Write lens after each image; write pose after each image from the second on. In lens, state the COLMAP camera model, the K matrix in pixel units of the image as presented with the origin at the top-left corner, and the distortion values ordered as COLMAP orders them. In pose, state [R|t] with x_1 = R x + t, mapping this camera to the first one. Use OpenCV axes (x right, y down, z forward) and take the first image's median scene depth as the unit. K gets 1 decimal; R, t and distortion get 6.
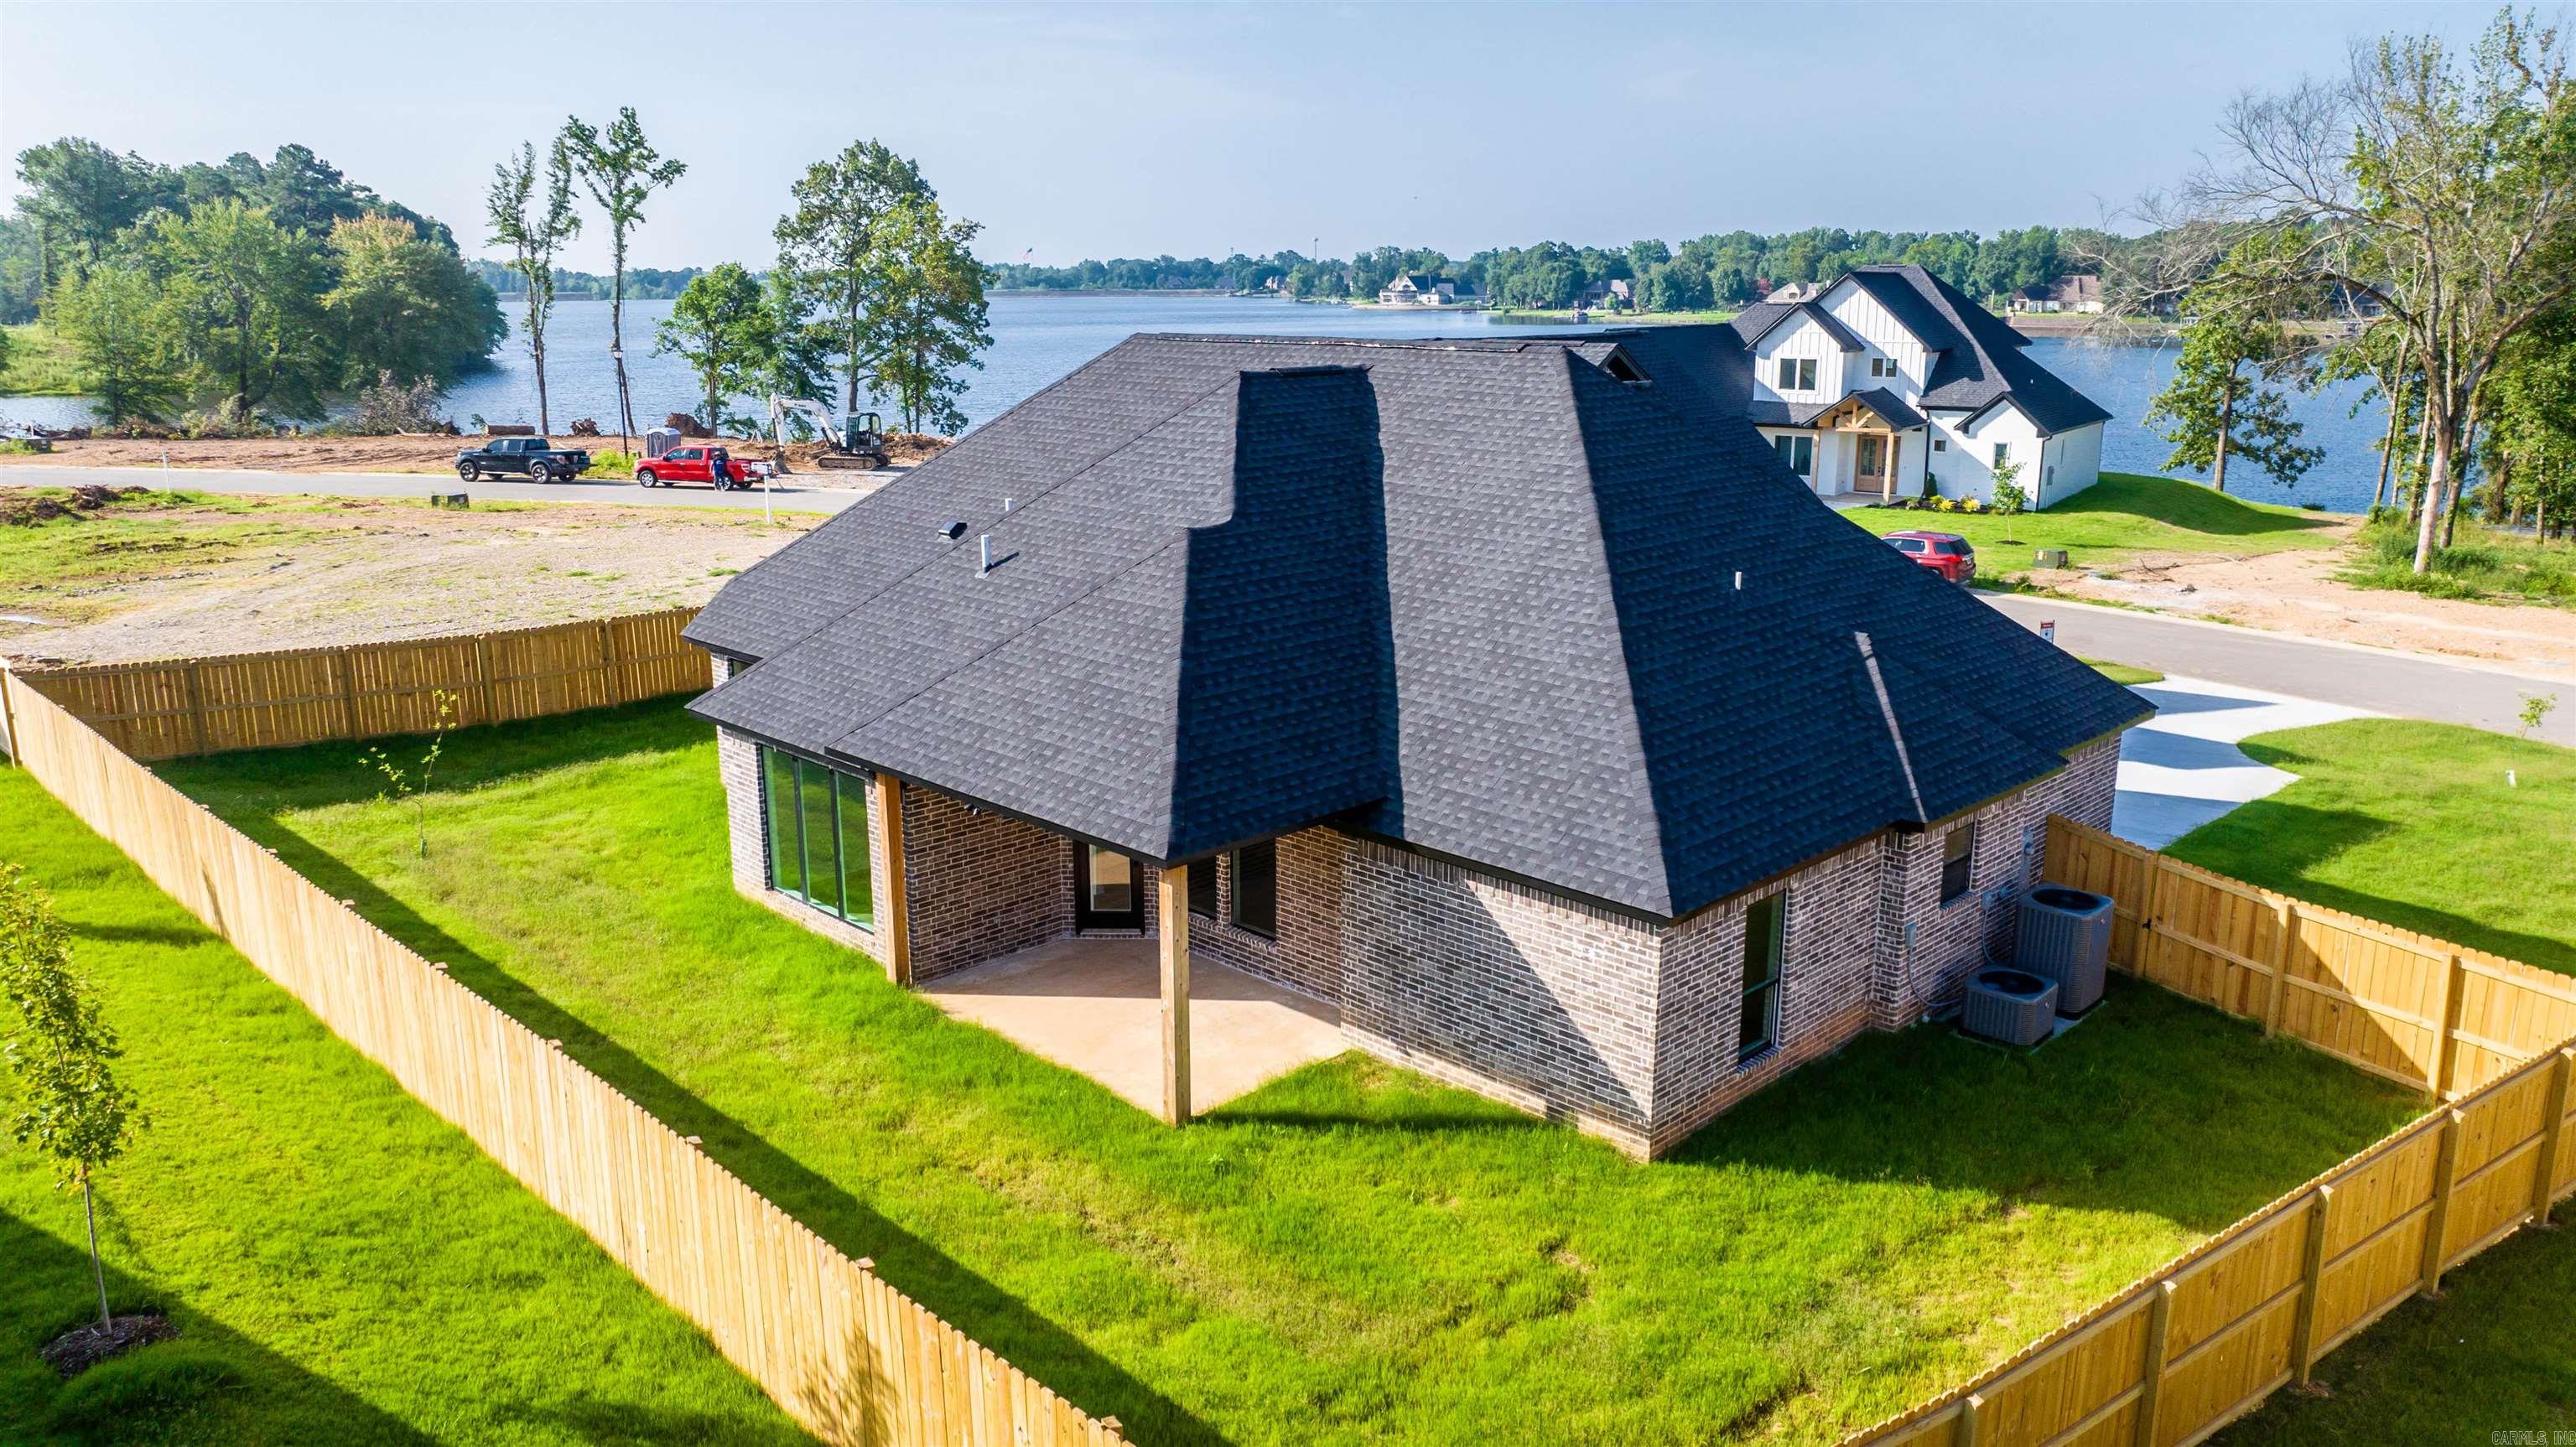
lens RADIAL K [[1811.8, 0, 1290.3], [0, 1811.8, 723.8], [0, 0, 1]] dist [-0.025535, 0.025981]
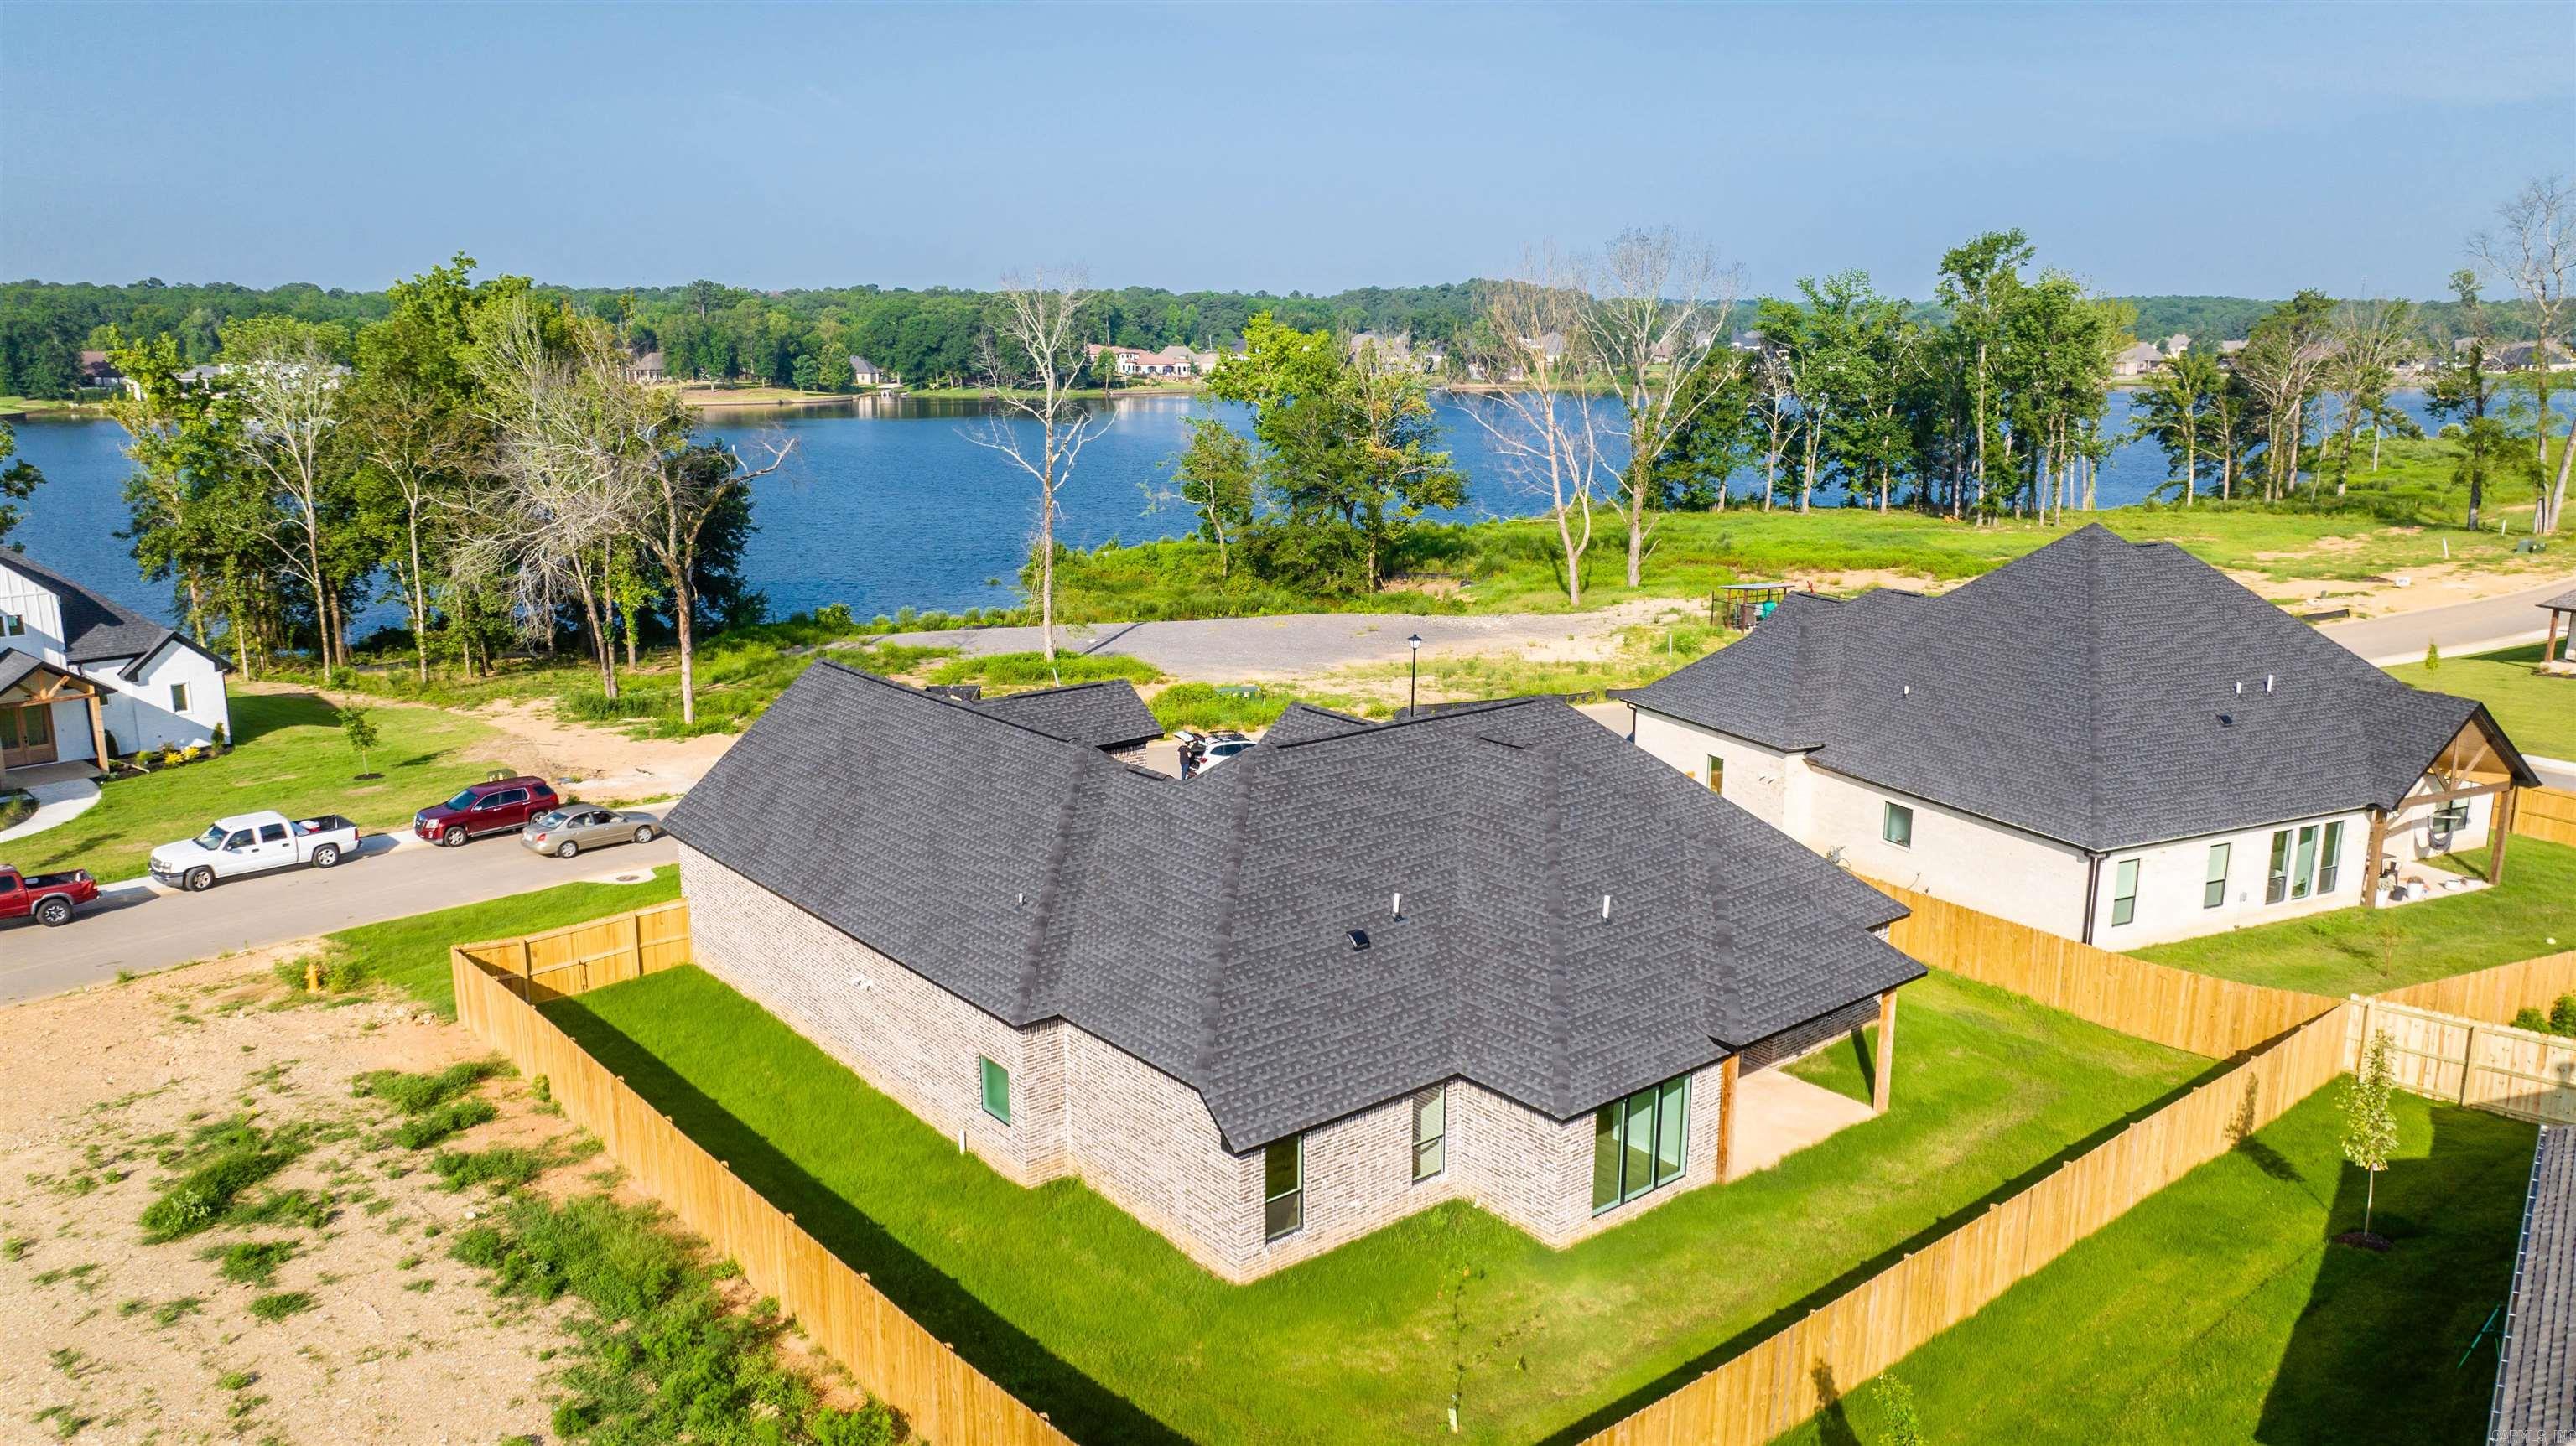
lens RADIAL K [[1811.7, 0, 1287.1], [0, 1811.7, 721.7], [0, 0, 1]] dist [-0.025535, 0.025981]
pose [[0.090450, -0.210749, 0.973347, -1.918007], [0.238347, 0.953531, 0.184310, -0.691006], [-0.966959, 0.215323, 0.136478, 1.249140]]
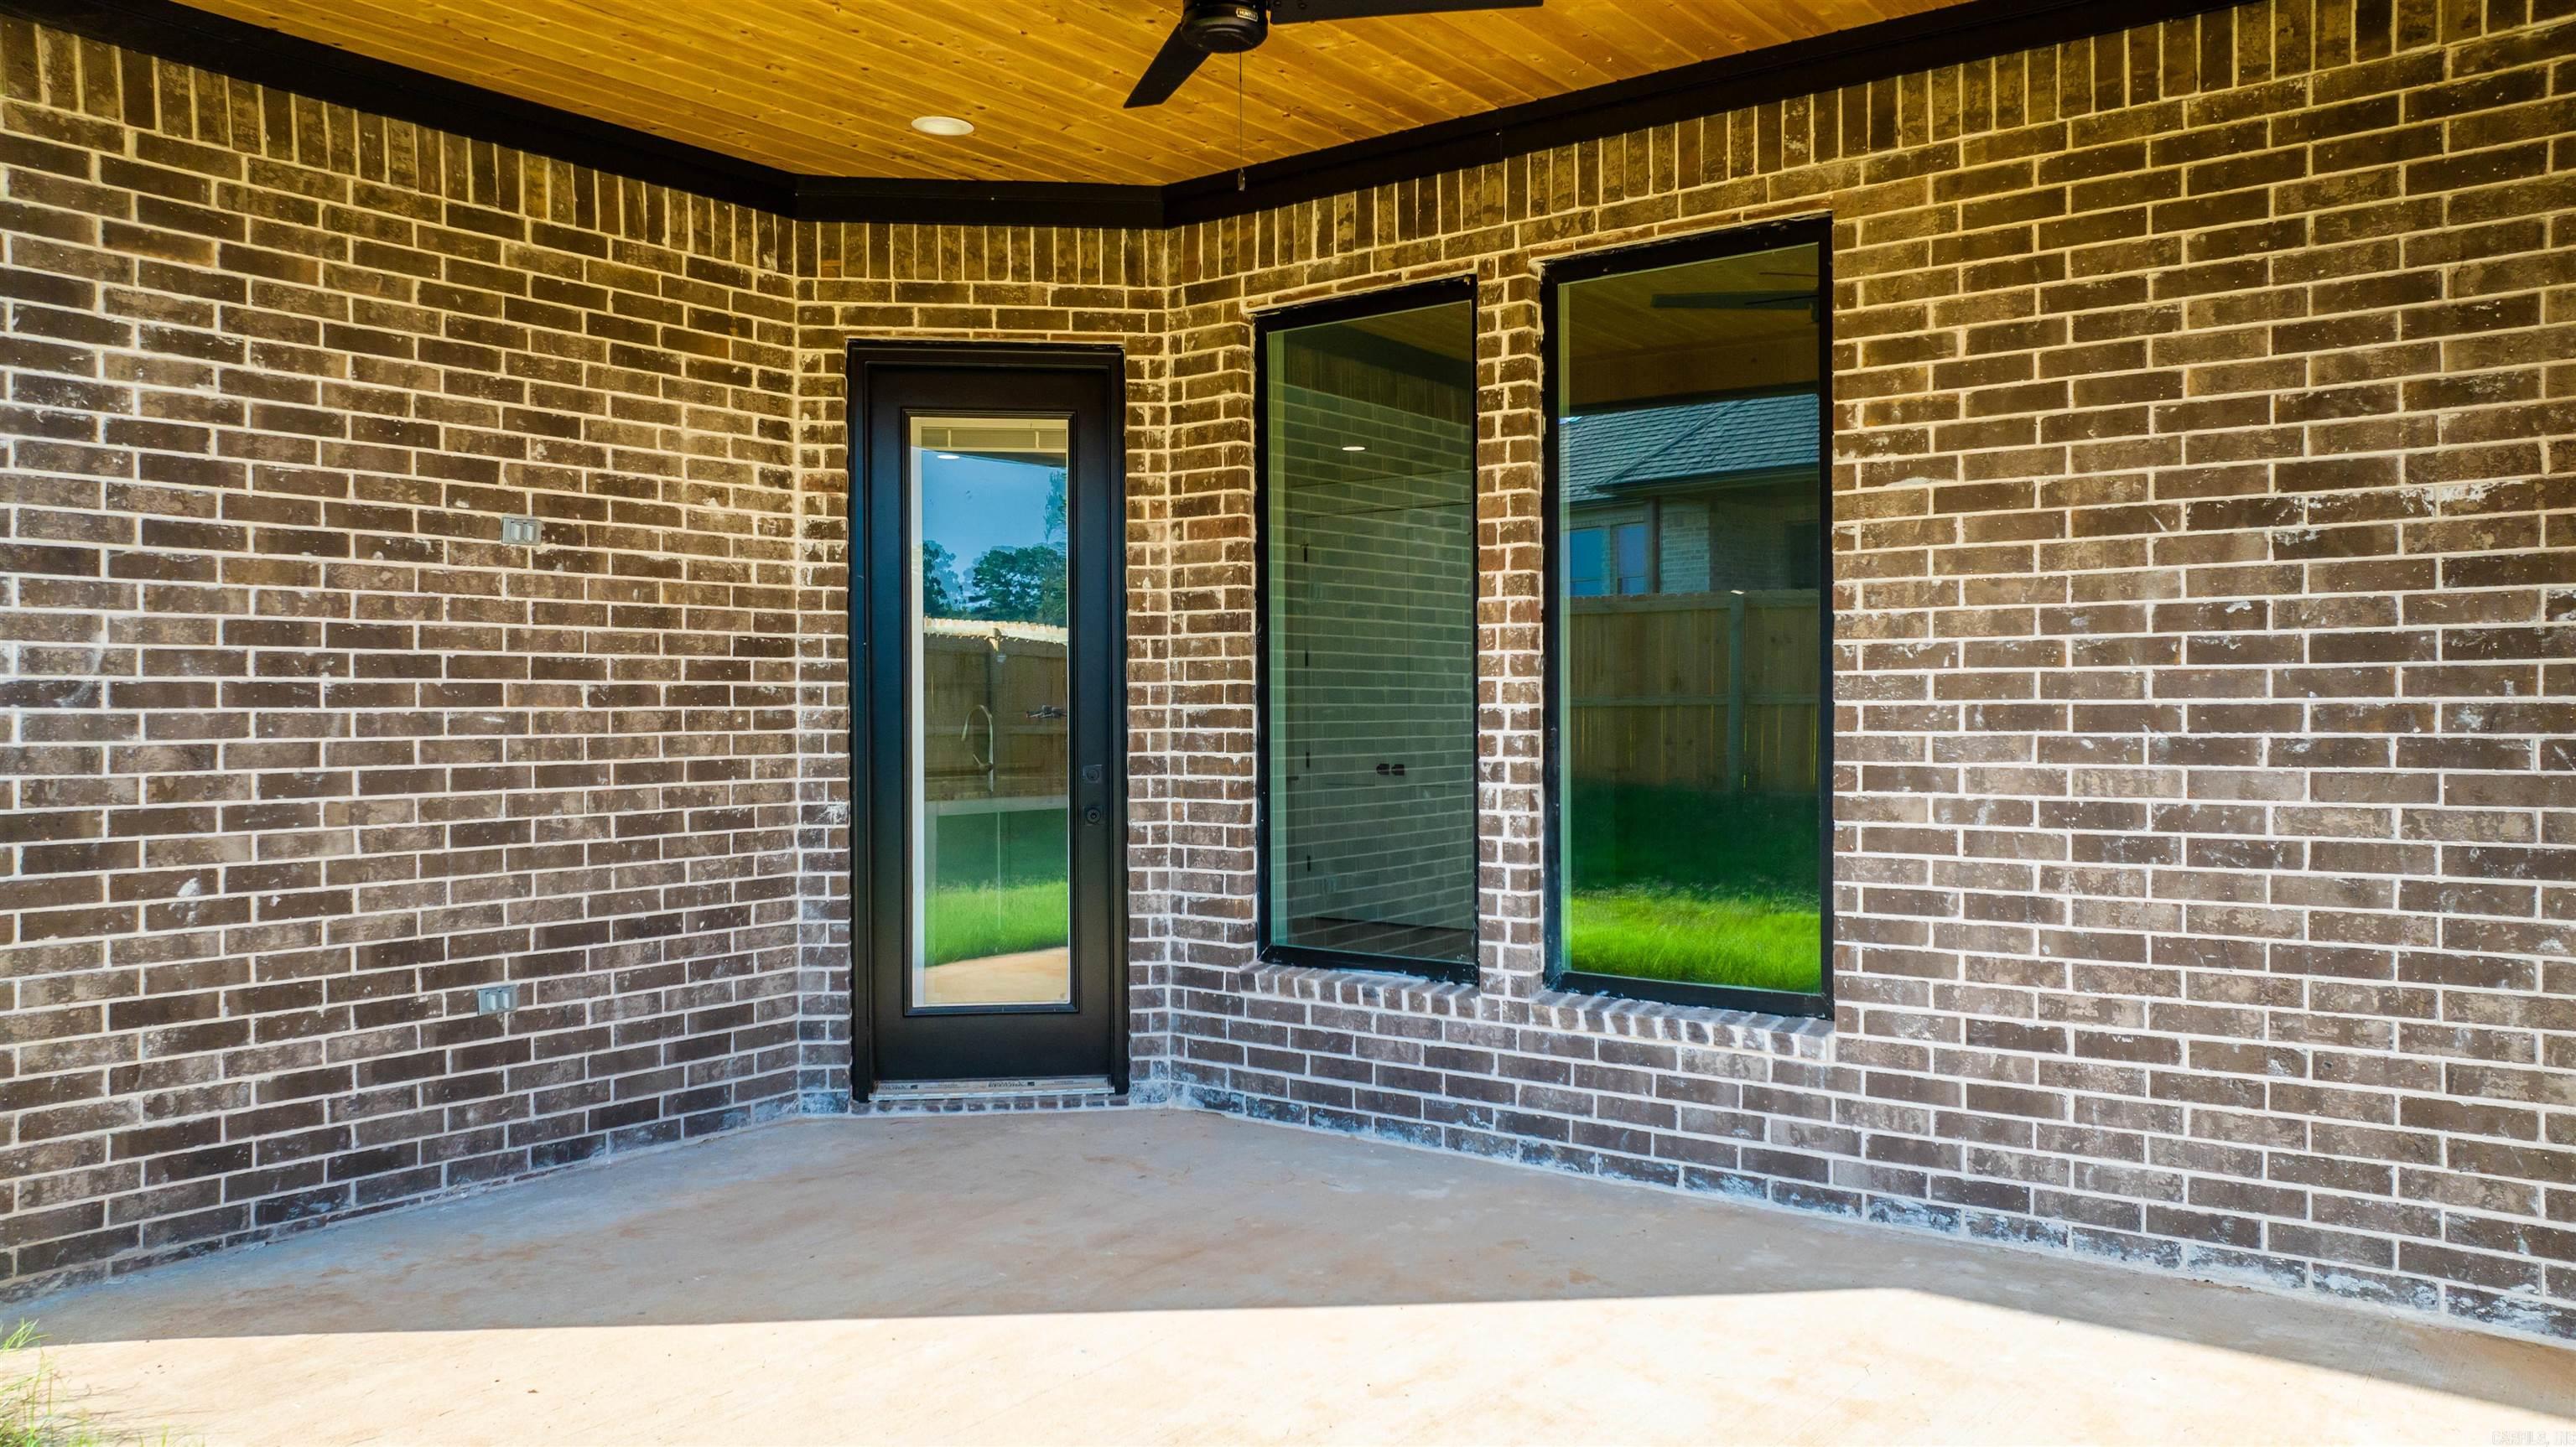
lens RADIAL K [[1811.8, 0, 1275.9], [0, 1811.8, 724.0], [0, 0, 1]] dist [-0.025535, 0.025981]
pose [[0.991418, -0.002201, 0.130713, -0.117017], [0.032538, 0.972549, -0.230411, 0.157058], [-0.126617, 0.232687, 0.964274, 0.930511]]
